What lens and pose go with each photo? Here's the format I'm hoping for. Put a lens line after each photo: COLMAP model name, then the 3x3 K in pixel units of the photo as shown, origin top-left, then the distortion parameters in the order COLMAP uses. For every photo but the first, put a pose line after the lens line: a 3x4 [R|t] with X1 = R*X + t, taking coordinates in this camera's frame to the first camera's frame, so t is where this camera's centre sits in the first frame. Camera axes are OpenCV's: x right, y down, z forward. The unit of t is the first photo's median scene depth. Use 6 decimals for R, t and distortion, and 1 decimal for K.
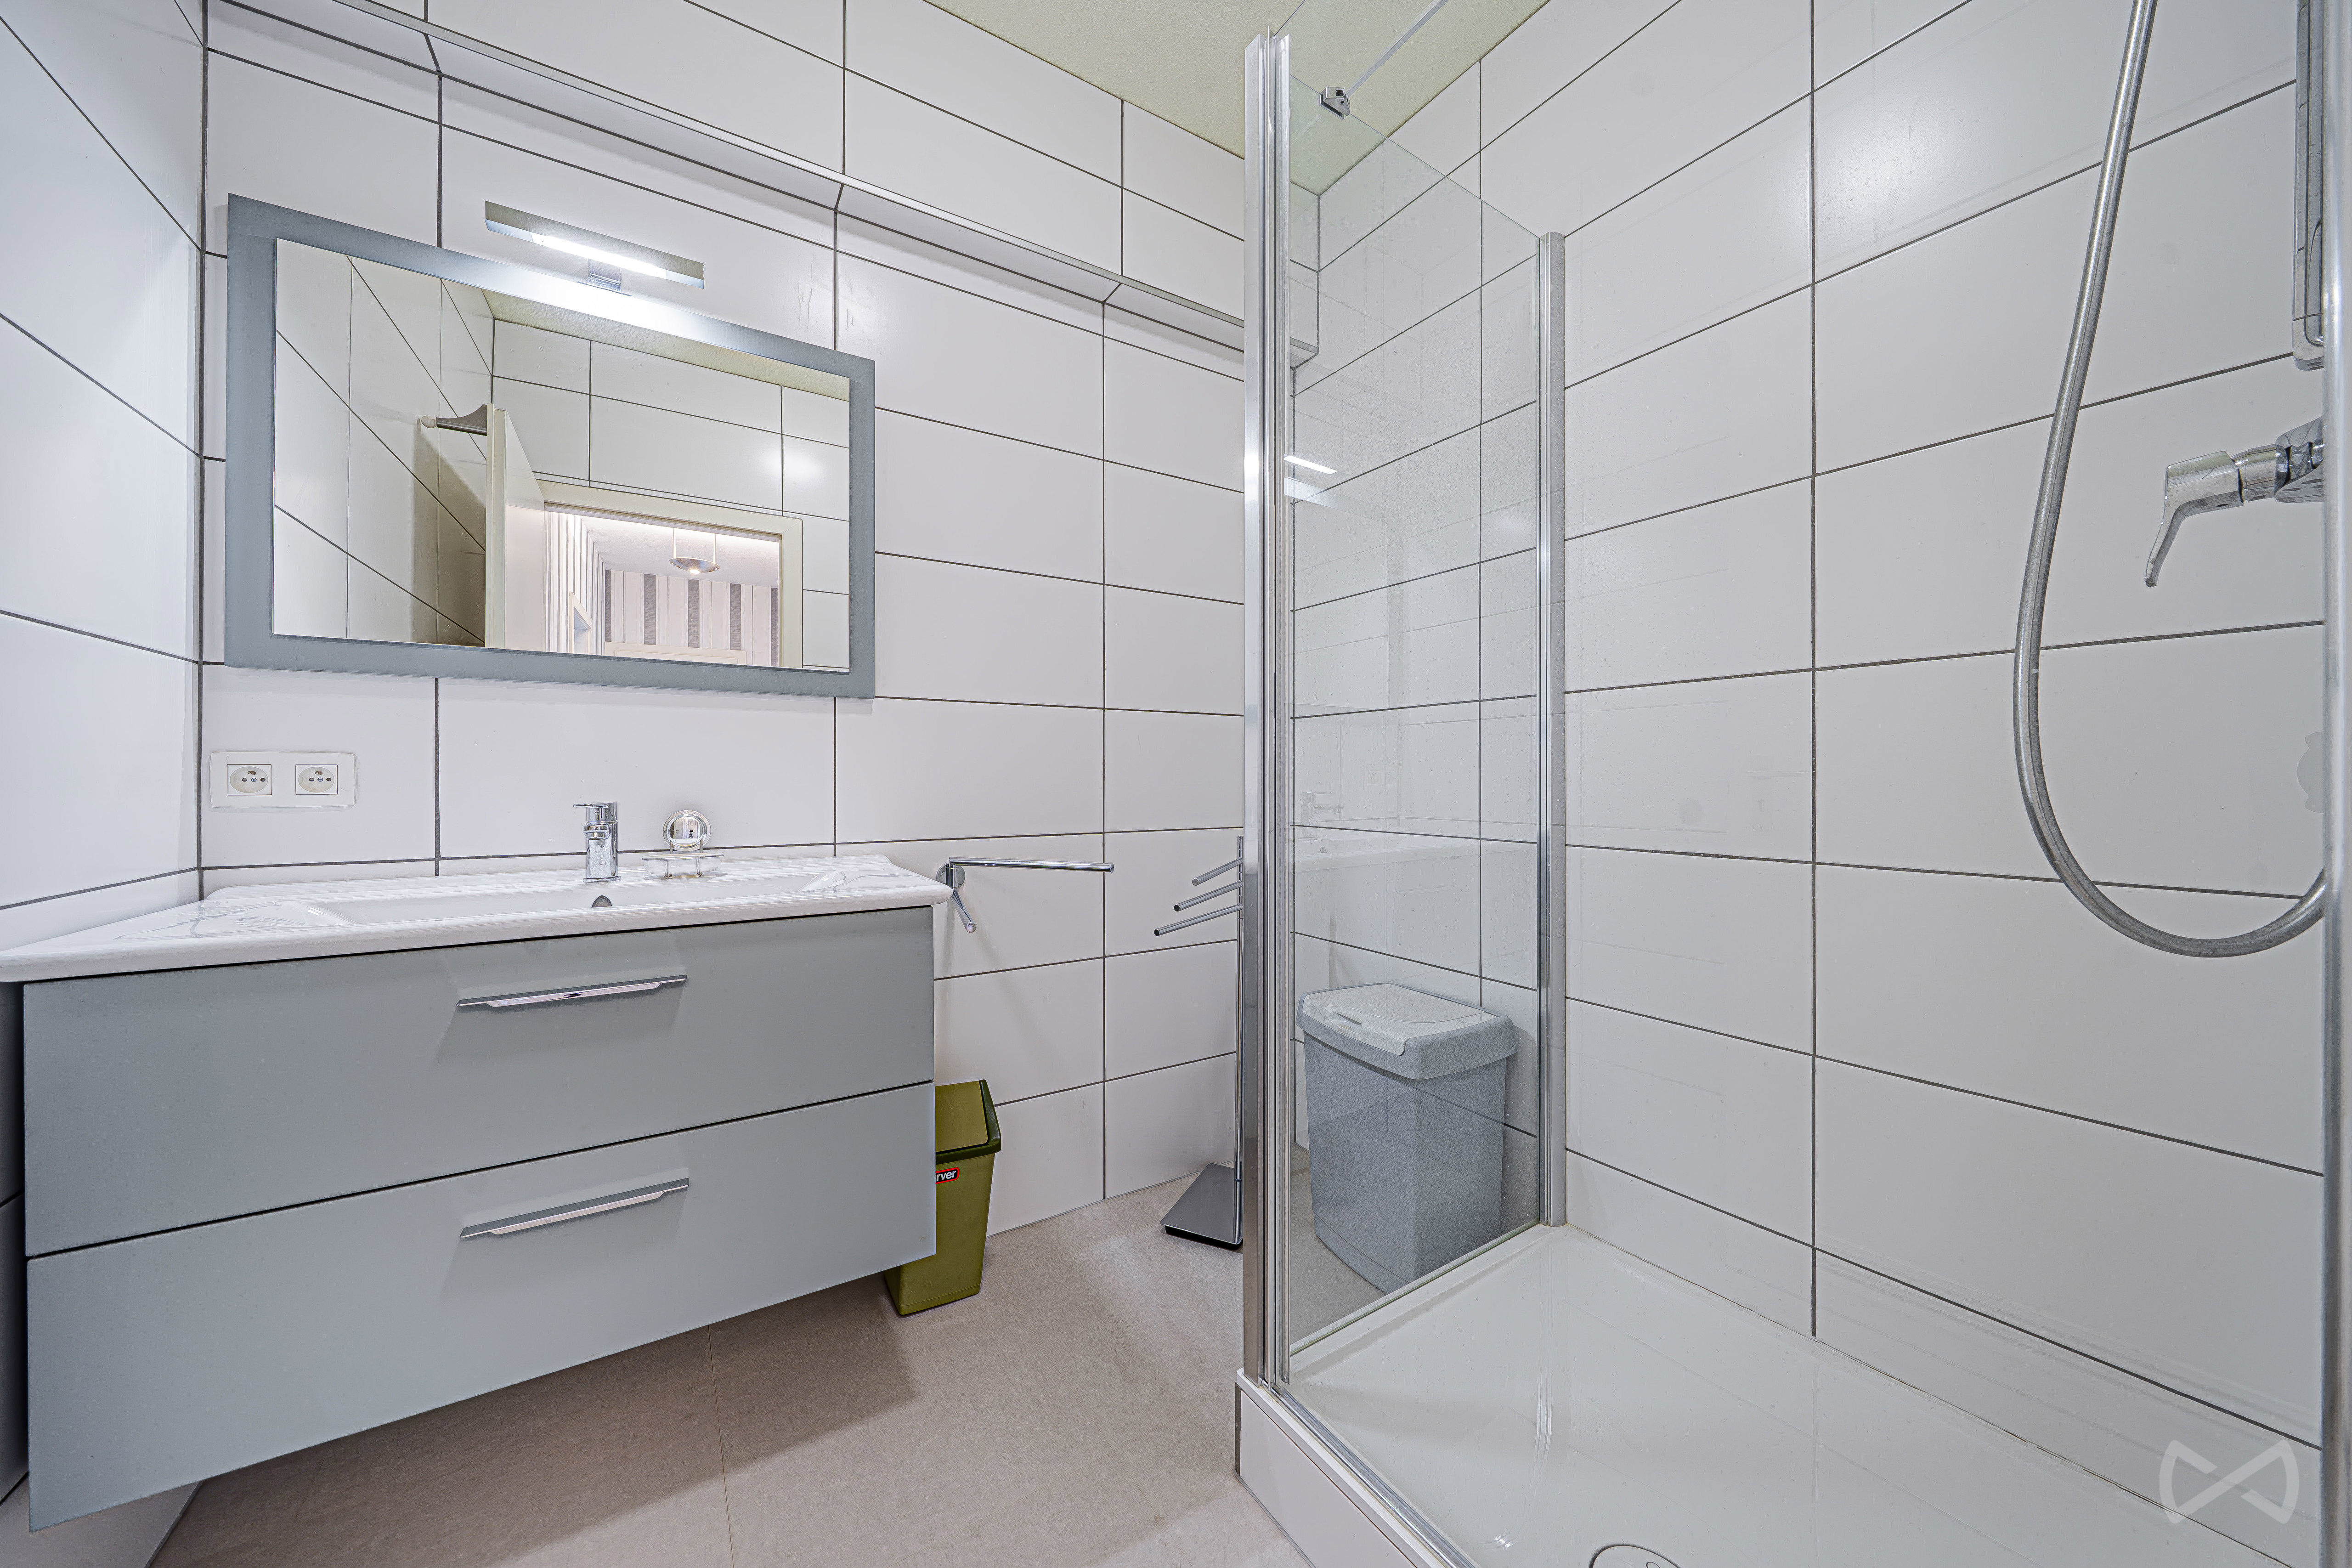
lens RADIAL K [[791.5, 0, 1176.0], [0, 791.5, 784.0], [0, 0, 1]] dist [0.000496, -0.003140]
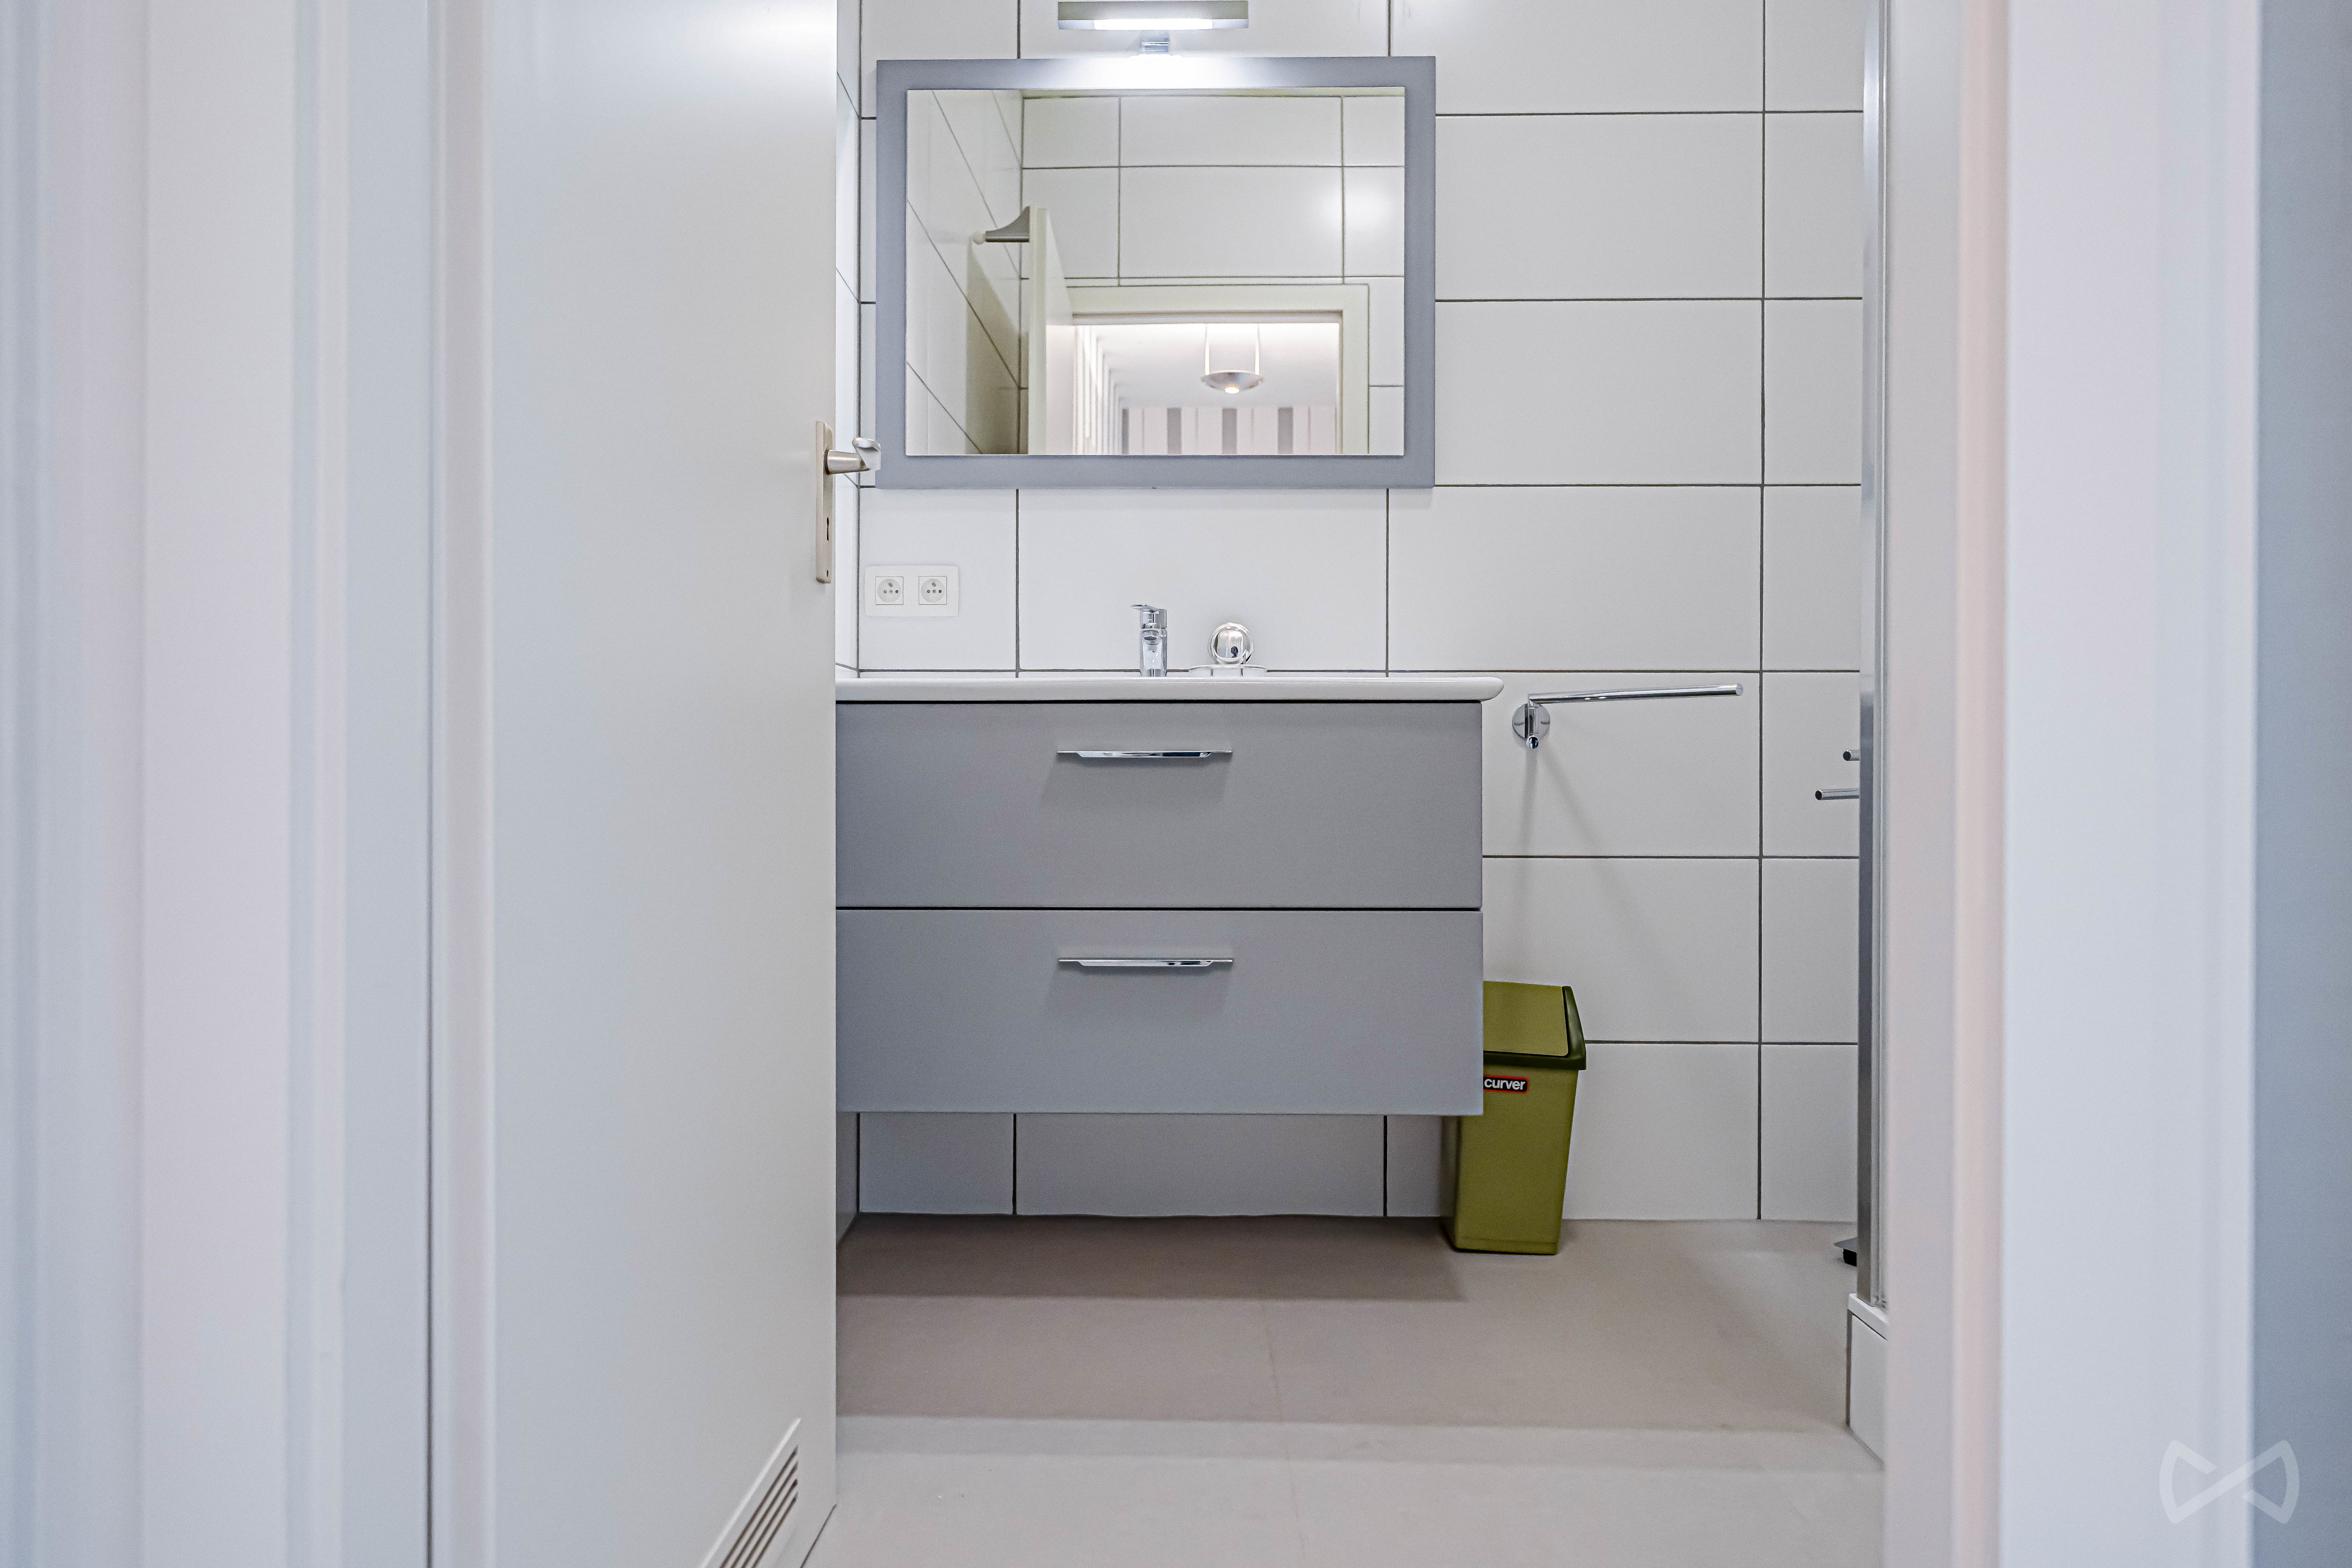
lens RADIAL K [[1567.6, 0, 1191.6], [0, 1567.6, 785.6], [0, 0, 1]] dist [-0.001158, -0.000129]
pose [[0.842658, 0.006188, -0.538414, 0.254982], [-0.004270, 0.999979, 0.004810, 0.180966], [0.538433, -0.001755, 0.842667, -0.439191]]
